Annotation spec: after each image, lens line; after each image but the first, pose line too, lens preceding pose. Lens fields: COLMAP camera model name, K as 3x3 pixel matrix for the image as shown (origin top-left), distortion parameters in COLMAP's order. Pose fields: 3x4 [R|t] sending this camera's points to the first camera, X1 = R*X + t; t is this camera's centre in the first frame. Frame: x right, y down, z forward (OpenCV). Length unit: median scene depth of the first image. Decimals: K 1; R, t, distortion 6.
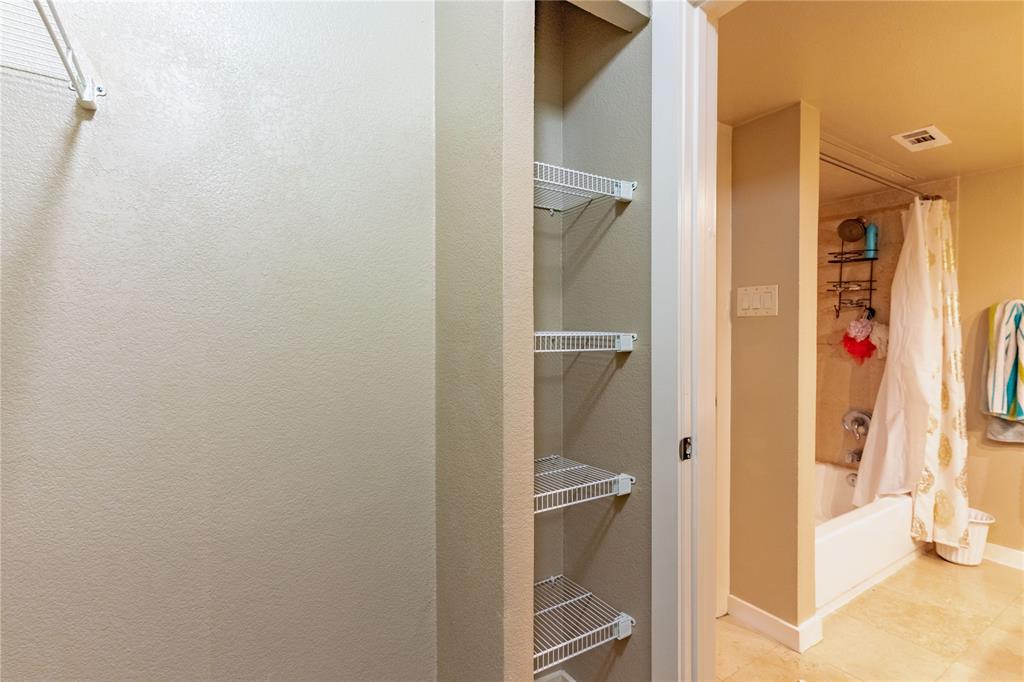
lens RADIAL K [[489.9, 0, 518.3], [0, 489.9, 338.1], [0, 0, 1]] dist [0.005635, -0.000723]
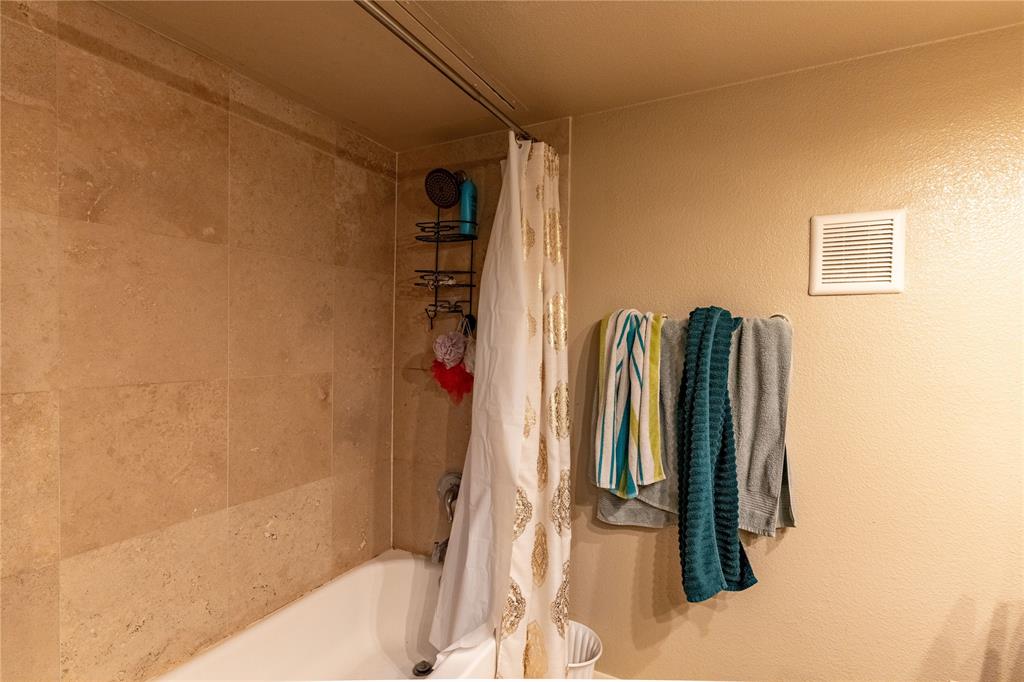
lens RADIAL K [[489.9, 0, 516.9], [0, 489.9, 346.5], [0, 0, 1]] dist [0.005635, -0.000723]
pose [[0.873764, 0.001782, 0.486348, 0.529086], [-0.008742, 0.999889, 0.012043, -0.032651], [-0.486272, -0.014775, 0.873682, 0.473936]]
